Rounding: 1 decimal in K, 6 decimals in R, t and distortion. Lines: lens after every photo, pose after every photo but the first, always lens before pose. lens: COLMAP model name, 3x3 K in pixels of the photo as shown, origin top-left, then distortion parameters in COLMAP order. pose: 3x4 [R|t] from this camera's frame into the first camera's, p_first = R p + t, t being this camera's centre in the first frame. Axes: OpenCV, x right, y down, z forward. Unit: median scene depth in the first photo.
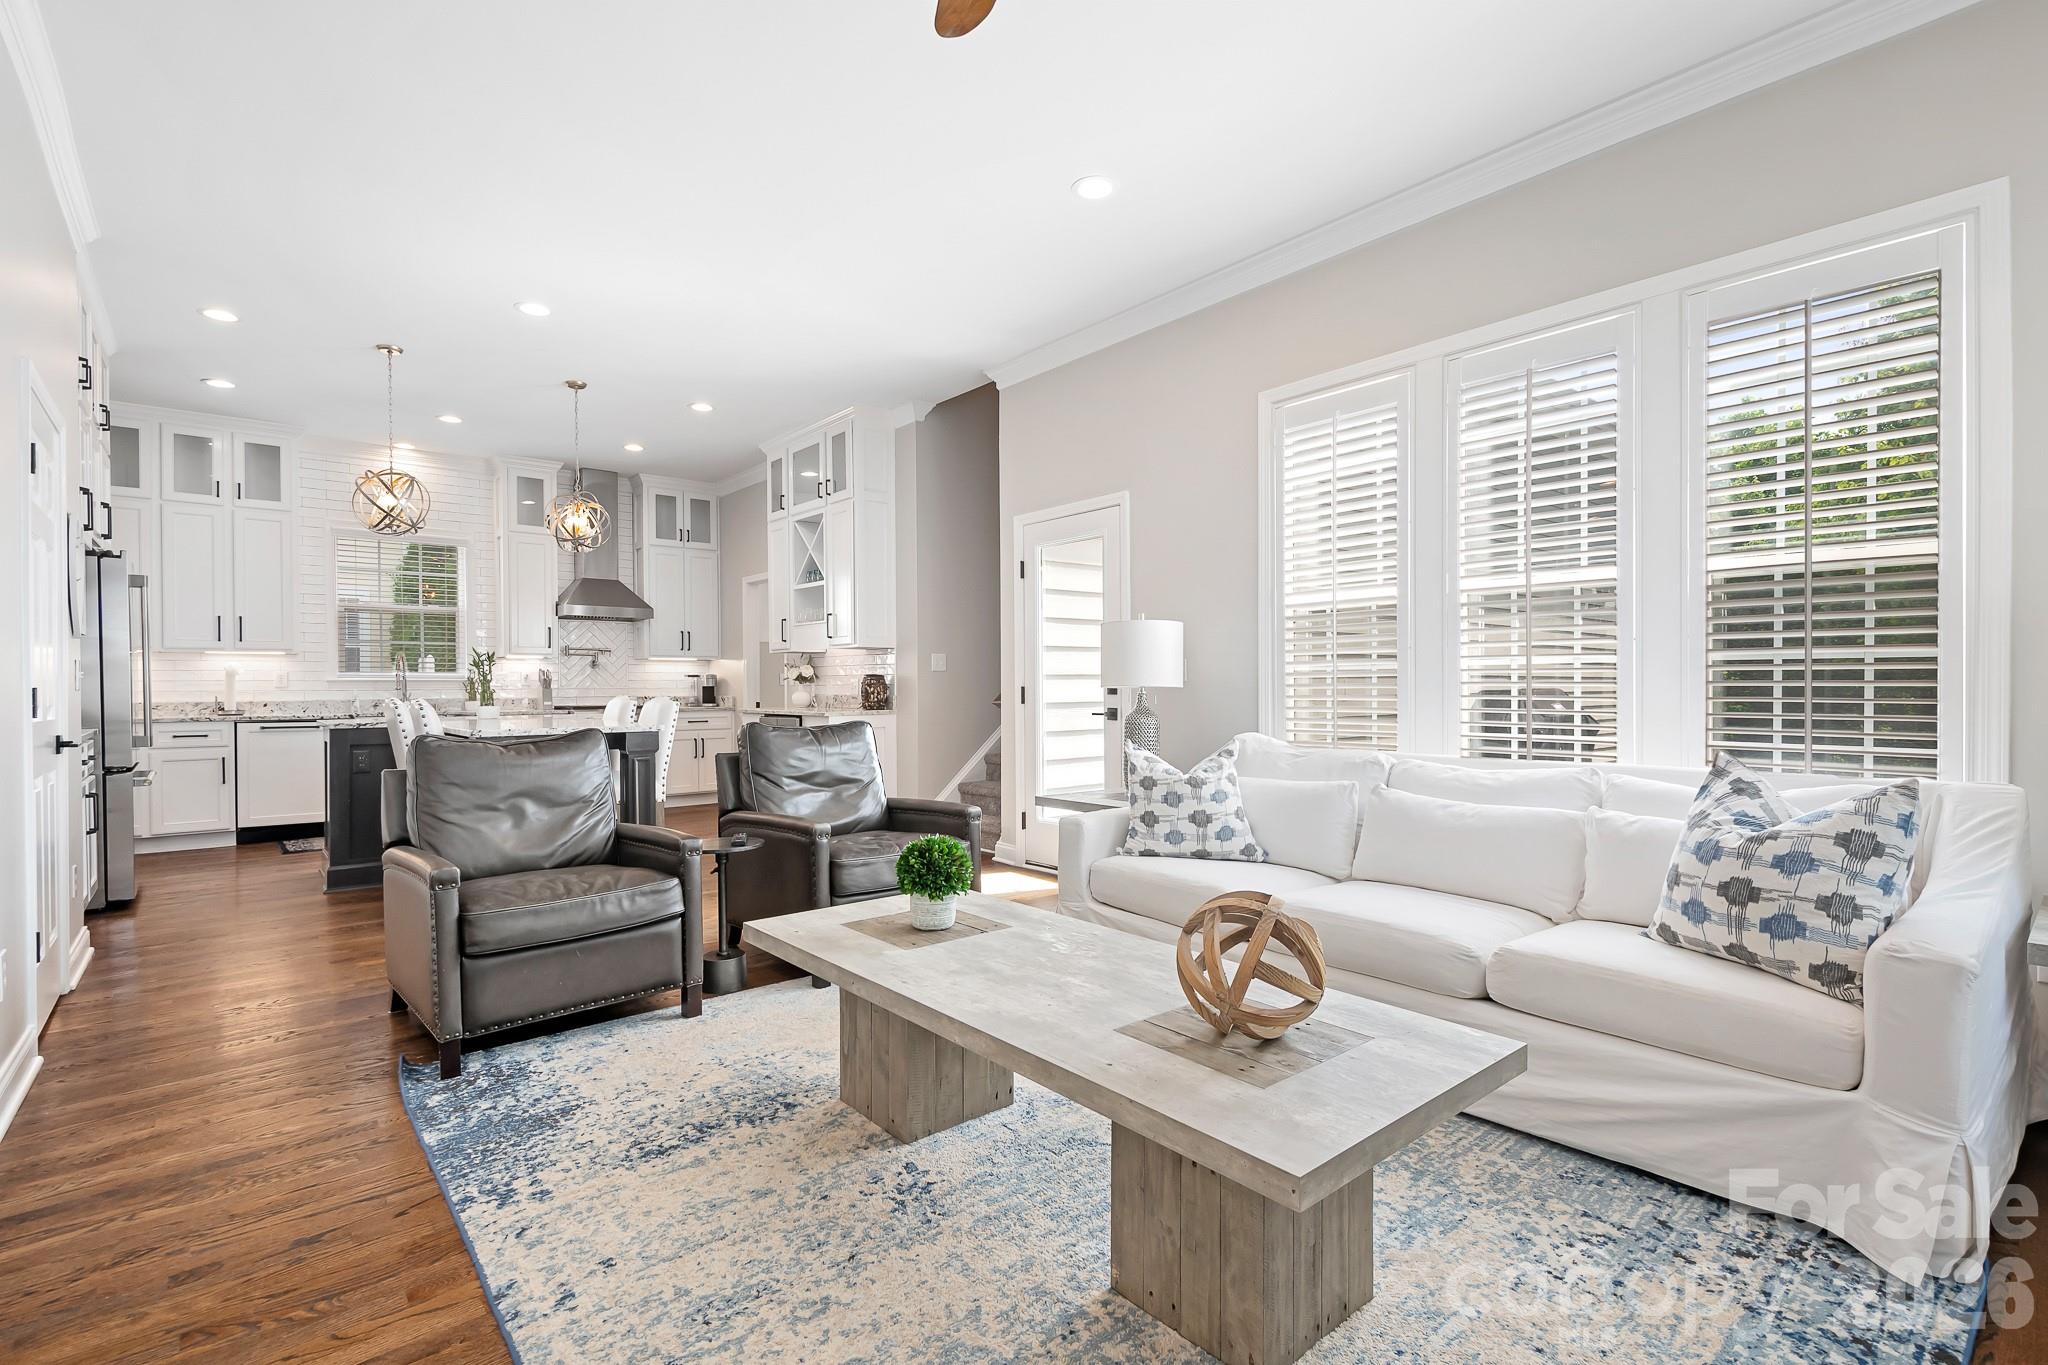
lens RADIAL K [[944.1, 0, 1018.4], [0, 944.1, 696.1], [0, 0, 1]] dist [0.013468, -0.000272]
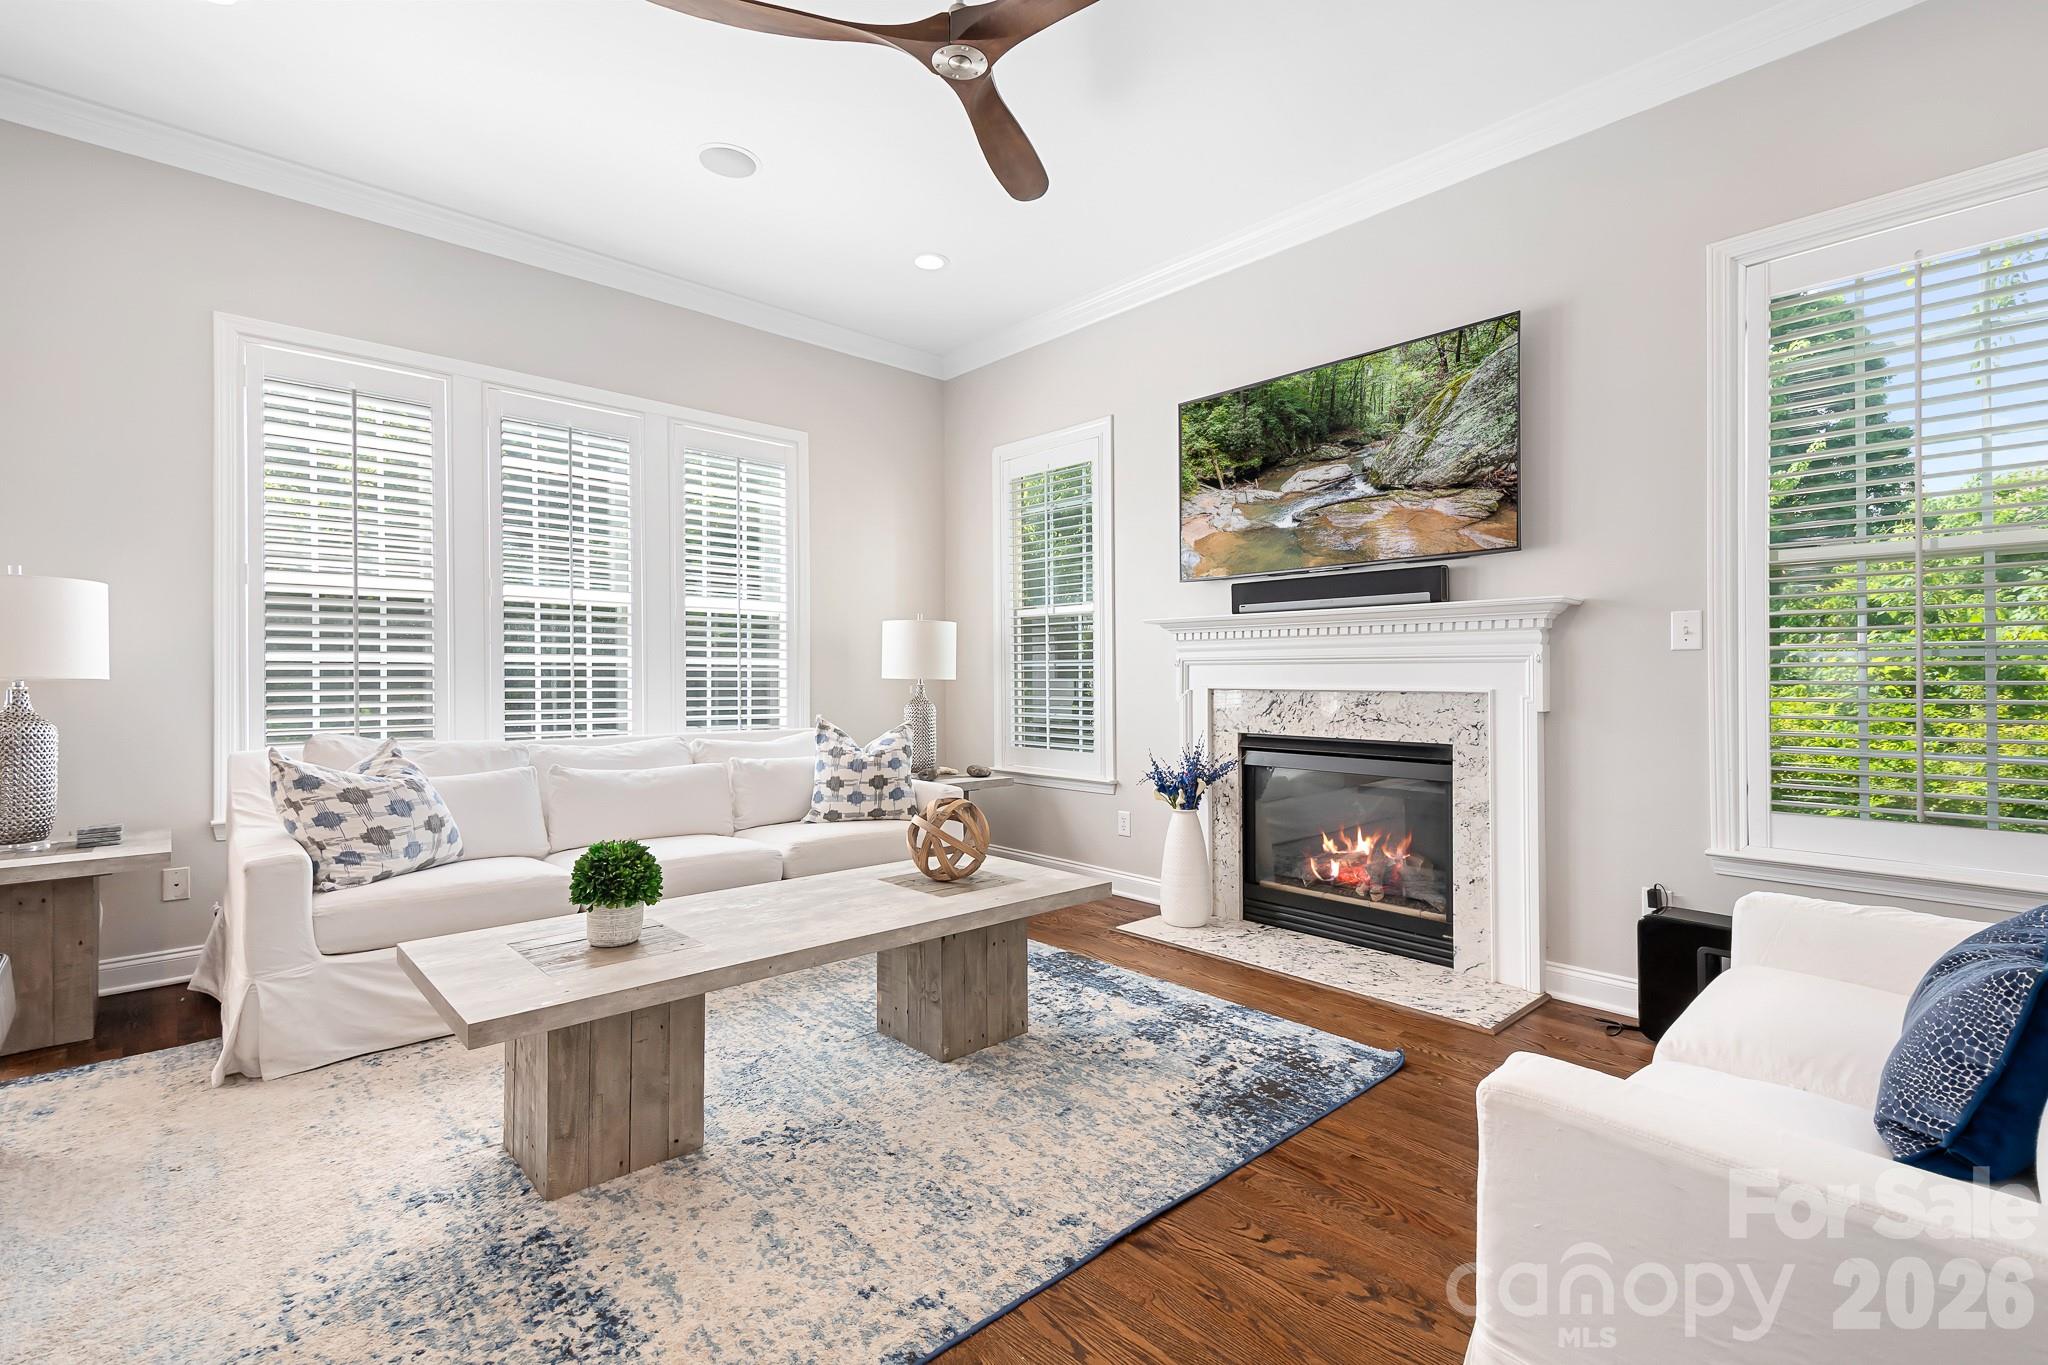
lens RADIAL K [[900.2, 0, 1031.4], [0, 900.2, 689.9], [0, 0, 1]] dist [0.015065, -0.001717]
pose [[-0.040820, -0.004880, 0.999155, -0.967810], [0.014858, 0.999875, 0.005491, 0.006831], [-0.999056, 0.015070, -0.040742, 0.639357]]
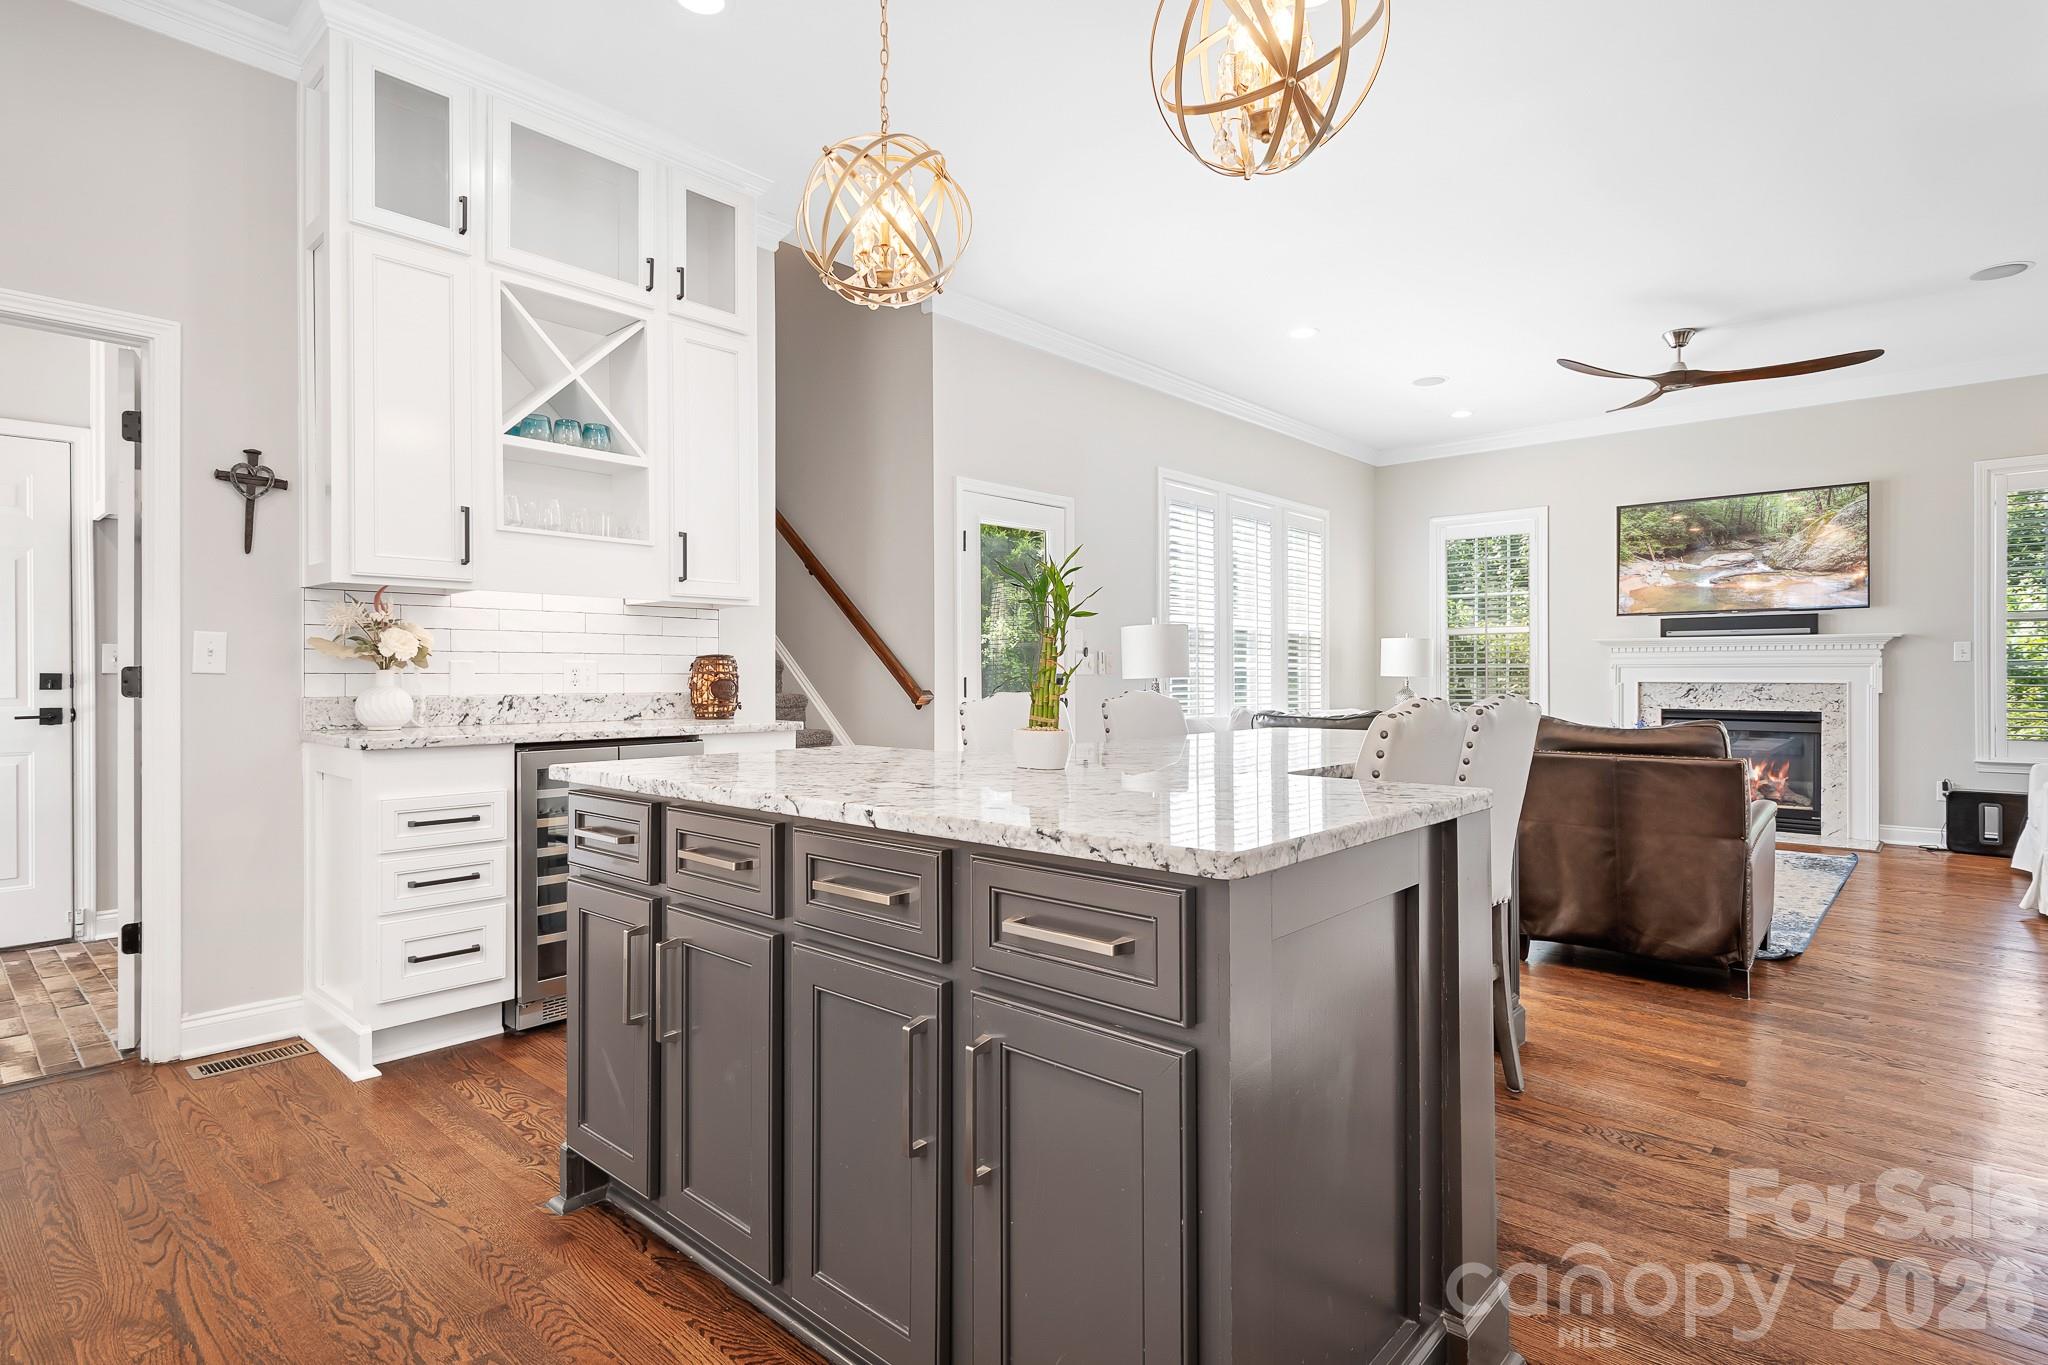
lens RADIAL K [[1041.1, 0, 1023.3], [0, 1041.1, 682.6], [0, 0, 1]] dist [0.007121, 0.003825]
pose [[-0.133386, 0.001952, 0.991062, -2.194044], [0.017363, 0.999849, 0.000368, -0.013287], [-0.990912, 0.017257, -0.133400, 2.517146]]
